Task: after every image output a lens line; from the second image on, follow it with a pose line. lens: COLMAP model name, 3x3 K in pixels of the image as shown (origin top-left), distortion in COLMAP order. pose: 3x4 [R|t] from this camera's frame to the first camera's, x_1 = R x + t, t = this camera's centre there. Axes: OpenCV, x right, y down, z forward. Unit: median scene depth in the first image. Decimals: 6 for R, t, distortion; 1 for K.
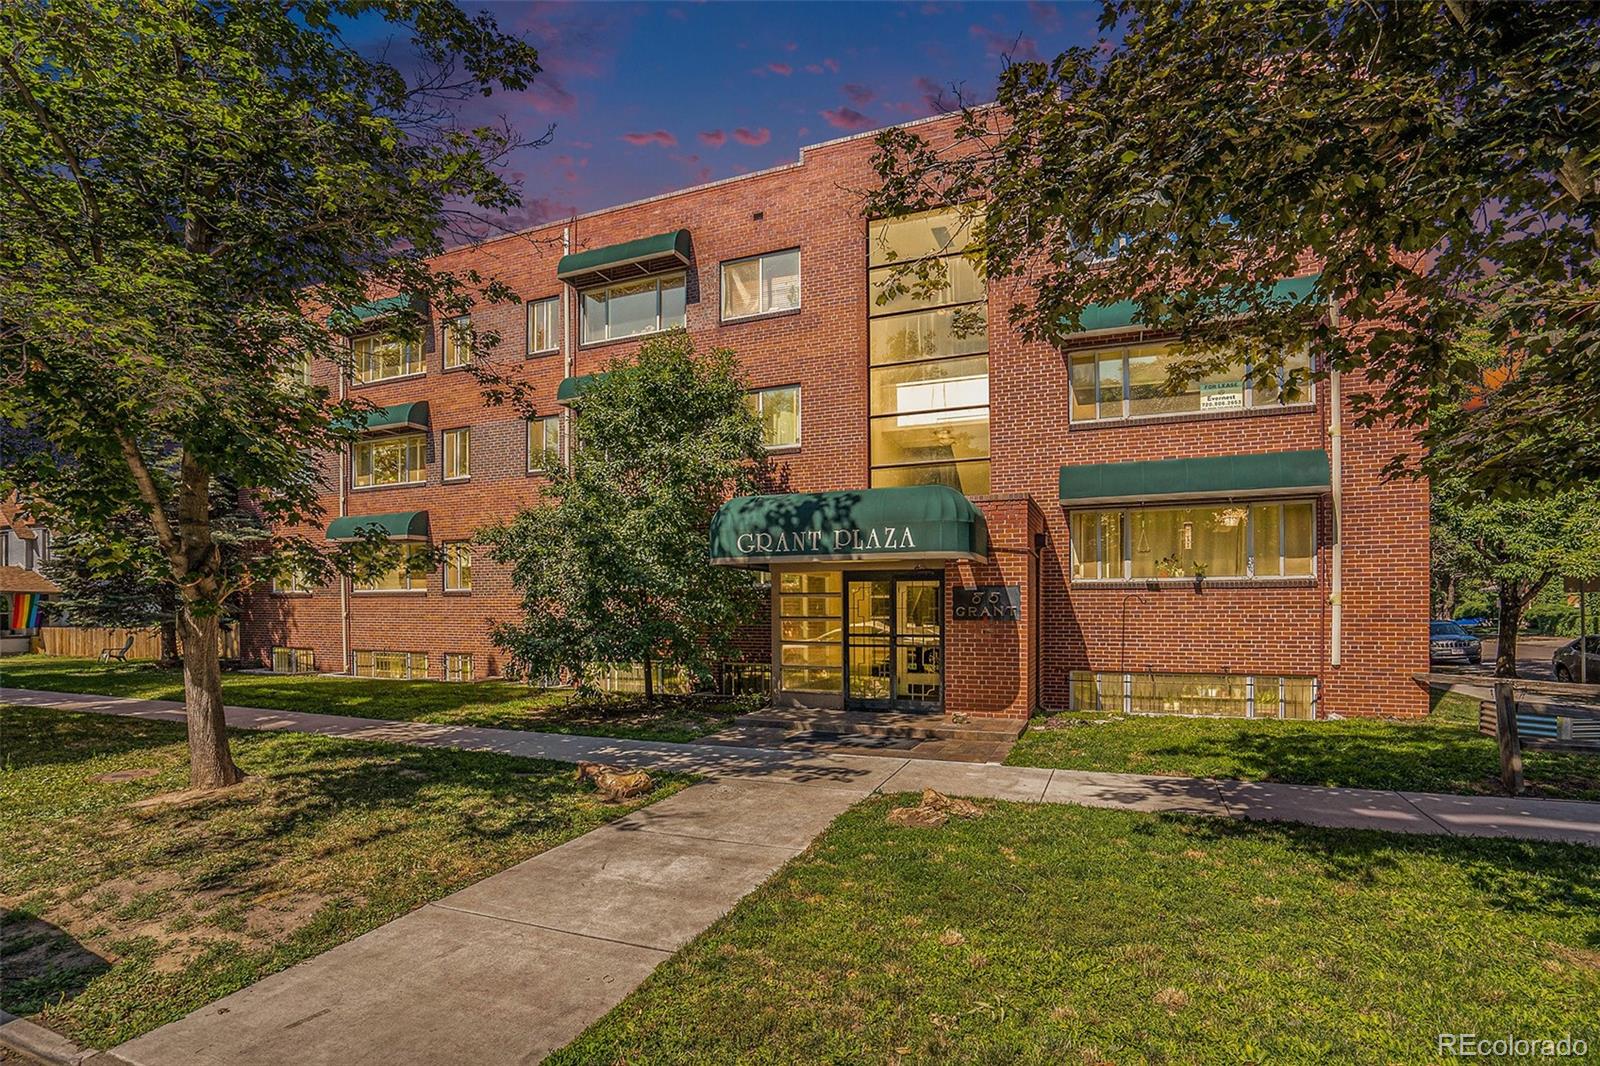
lens RADIAL K [[747.3, 0, 800.0], [0, 747.3, 533.0], [0, 0, 1]] dist [-0.046645, 0.000363]
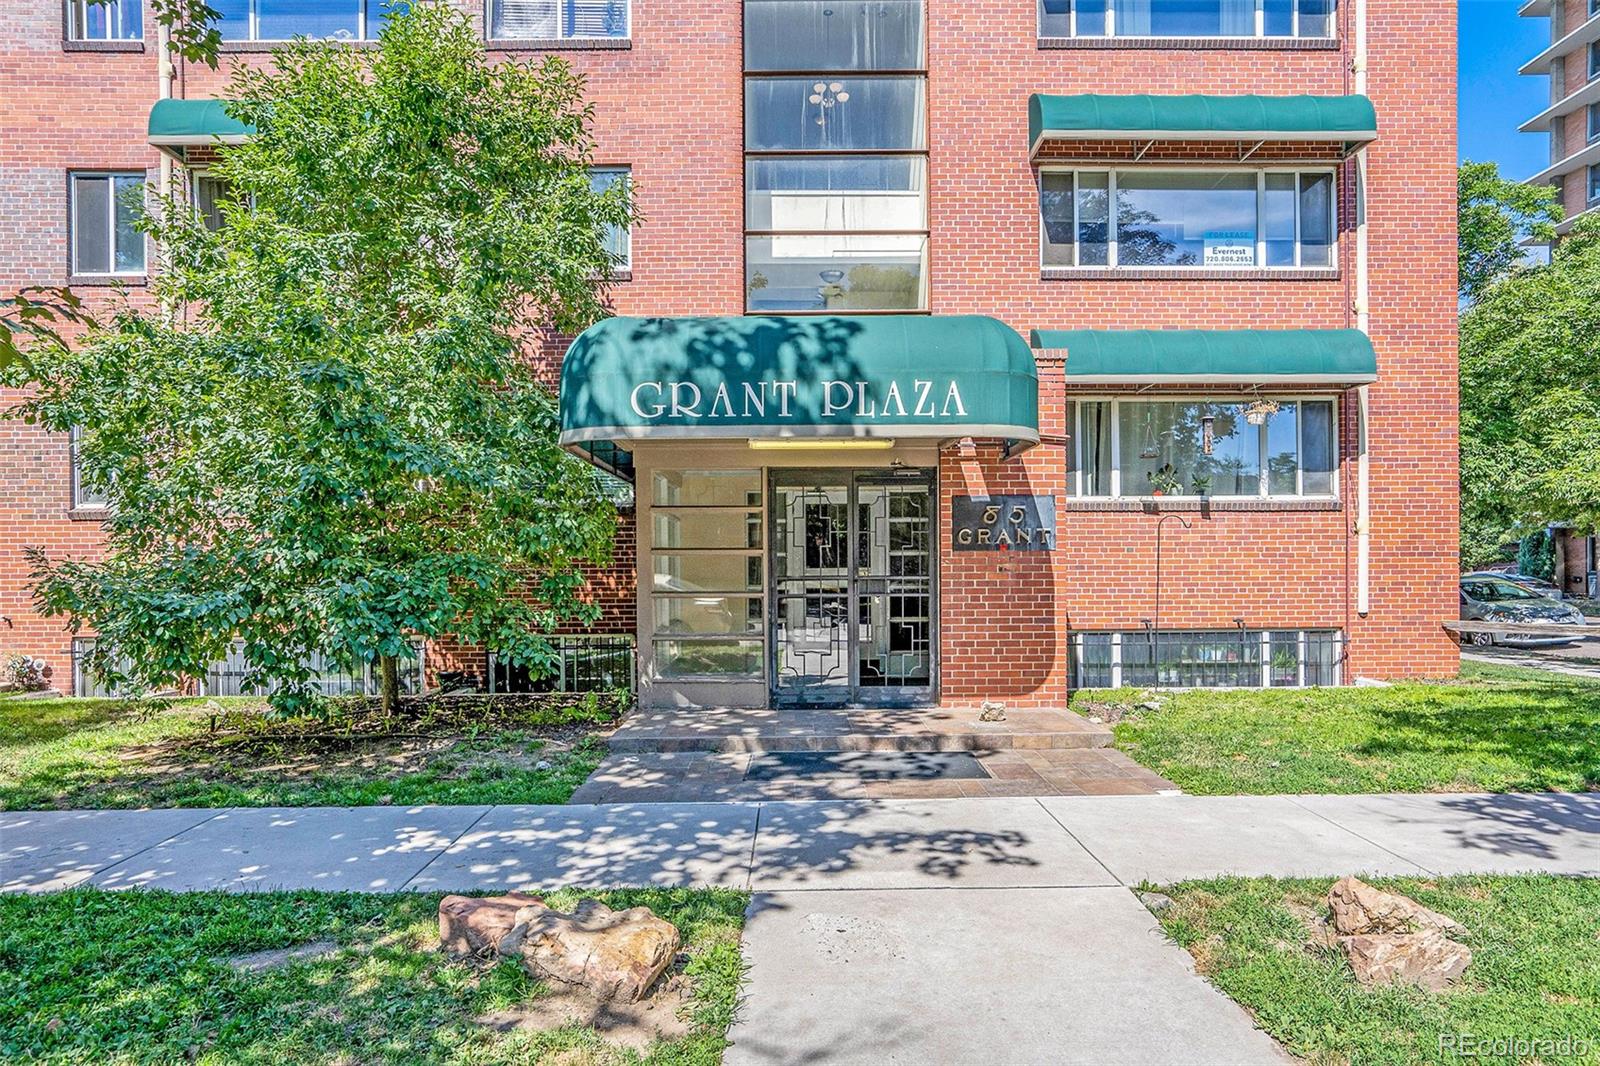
lens RADIAL K [[965.9, 0, 797.5], [0, 965.9, 501.4], [0, 0, 1]] dist [-0.051672, 0.059071]
pose [[0.937604, 0.012881, 0.347467, -0.208617], [-0.025033, 0.999221, 0.030508, 0.062035], [-0.346803, -0.037302, 0.937196, 0.345439]]
